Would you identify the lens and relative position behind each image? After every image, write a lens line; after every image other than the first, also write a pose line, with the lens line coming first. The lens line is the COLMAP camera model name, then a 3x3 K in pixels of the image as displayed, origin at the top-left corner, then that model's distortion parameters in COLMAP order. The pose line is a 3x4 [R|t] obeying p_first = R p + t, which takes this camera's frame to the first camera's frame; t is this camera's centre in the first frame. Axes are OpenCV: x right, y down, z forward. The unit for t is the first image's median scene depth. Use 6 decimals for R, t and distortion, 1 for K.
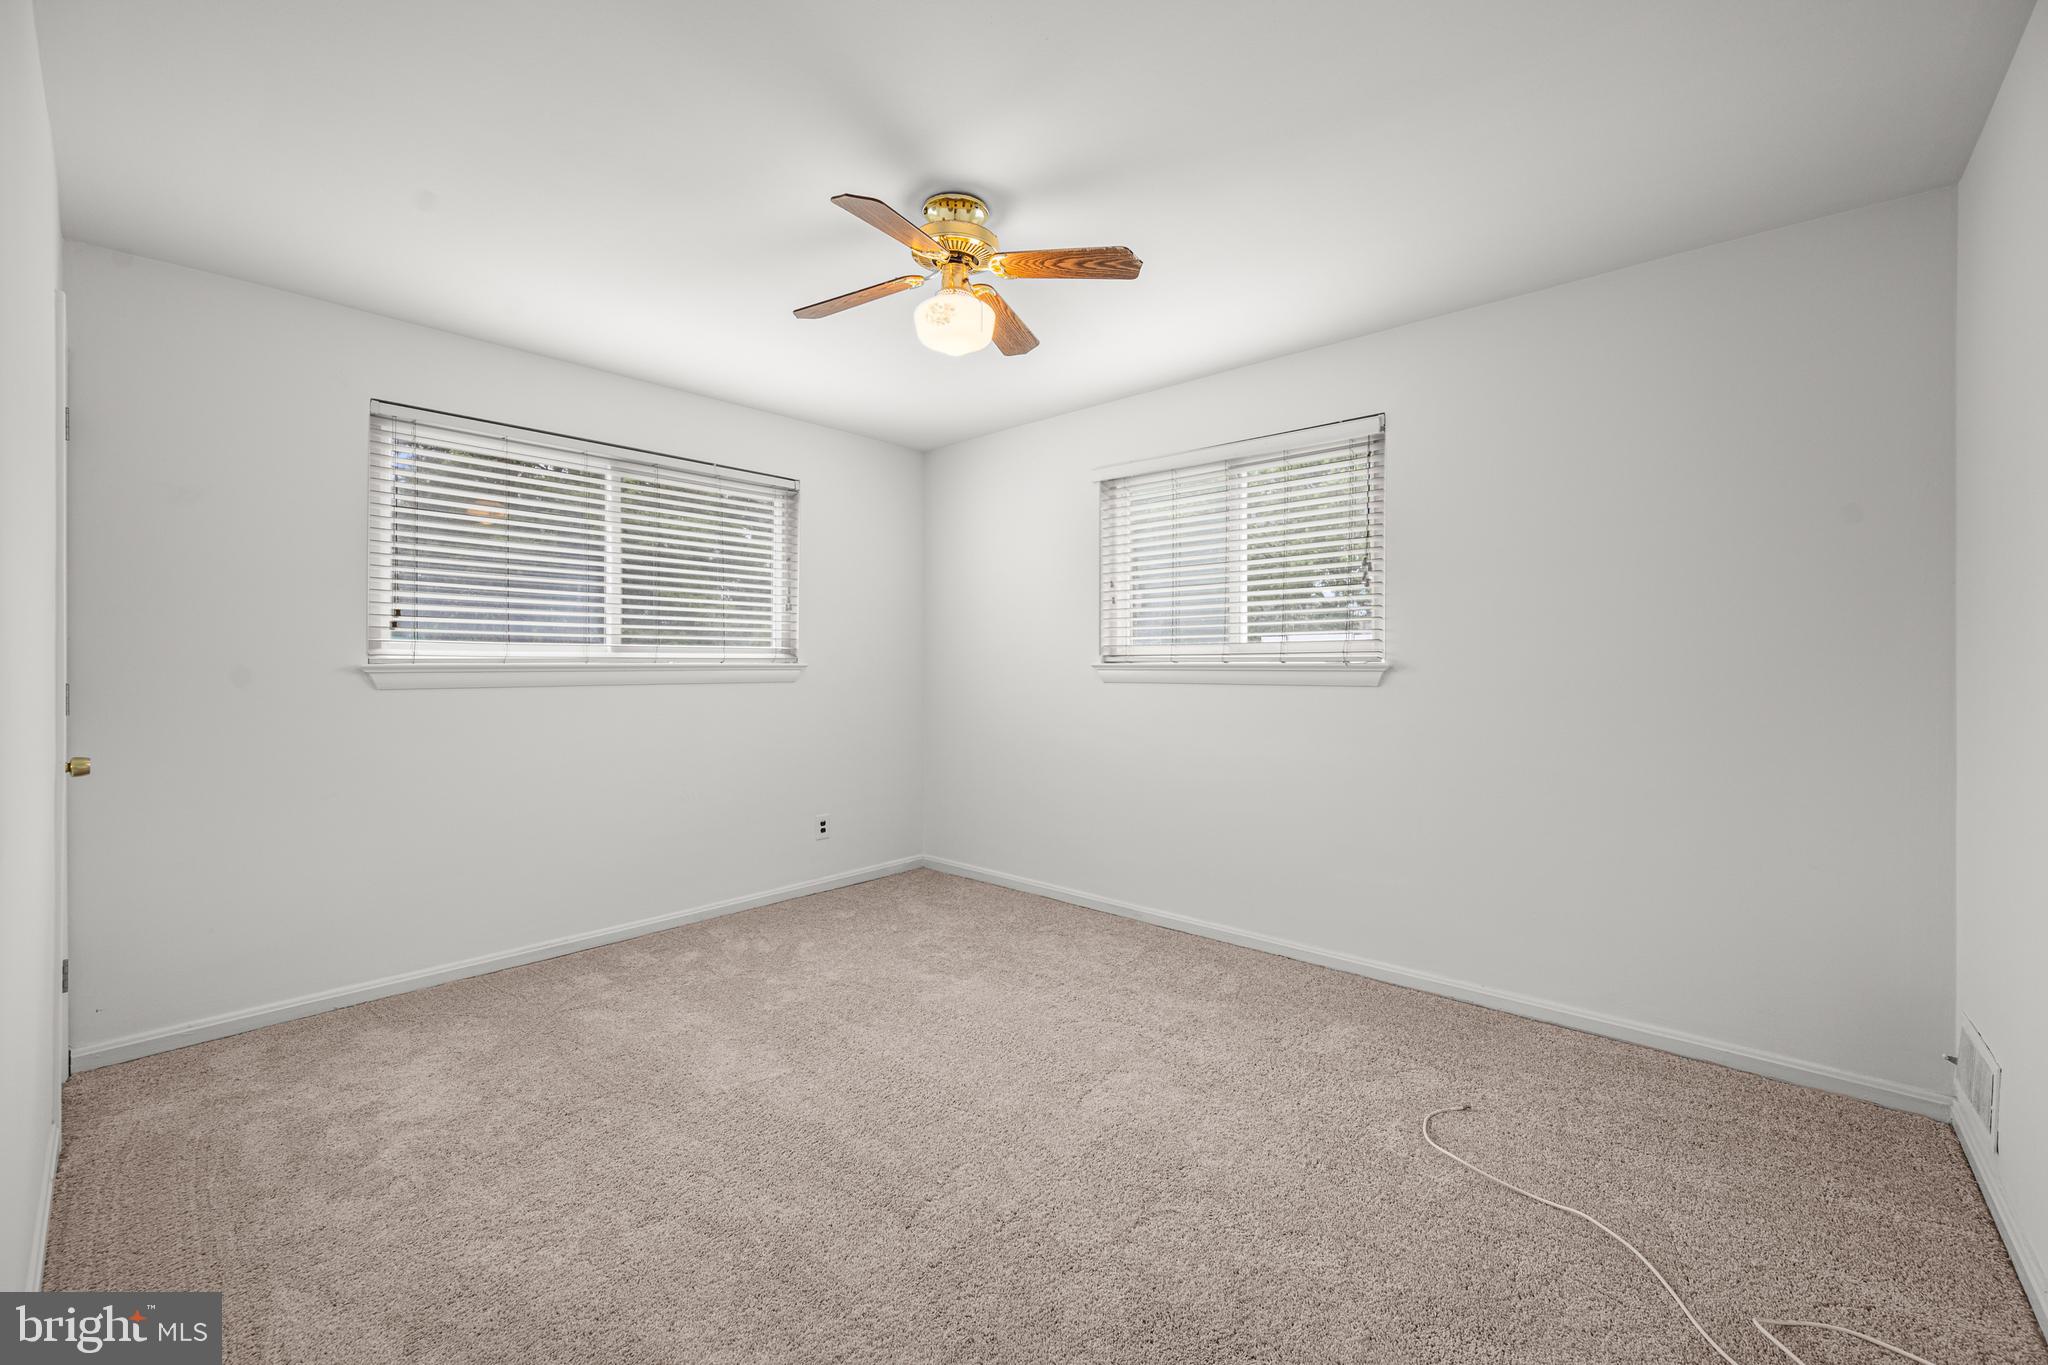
lens RADIAL K [[818.6, 0, 1031.3], [0, 818.6, 709.5], [0, 0, 1]] dist [0.000197, -0.000077]
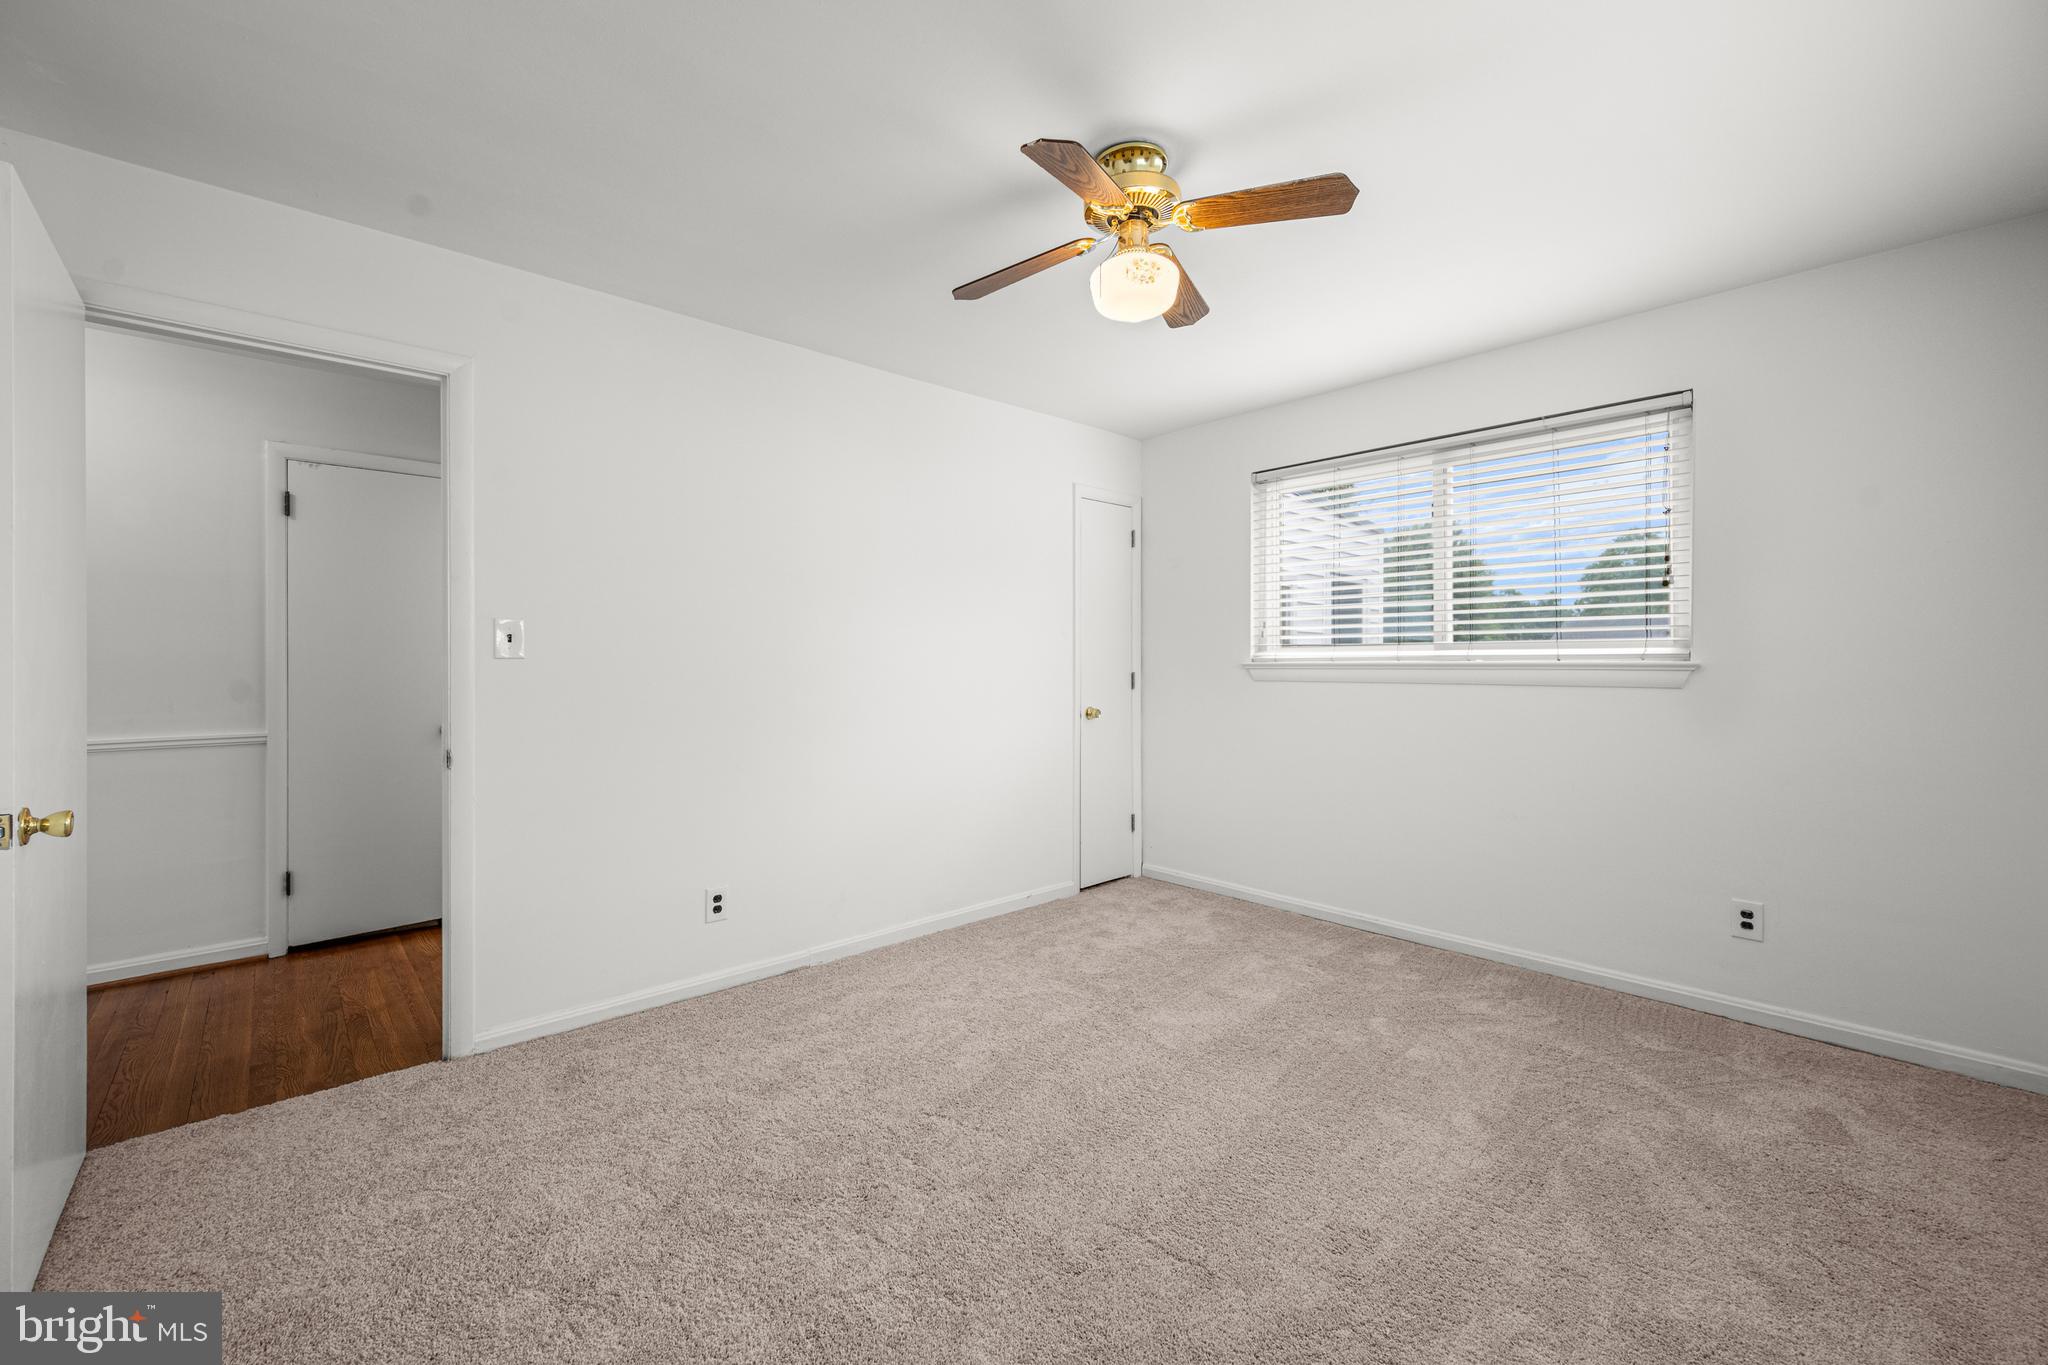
lens RADIAL K [[831.9, 0, 1022.4], [0, 831.9, 668.7], [0, 0, 1]] dist [0.000244, -0.000009]
pose [[-0.101622, 0.010745, -0.994765, 0.561694], [-0.055243, 0.998338, 0.016427, -0.038334], [0.993288, 0.056623, -0.100860, 0.637300]]
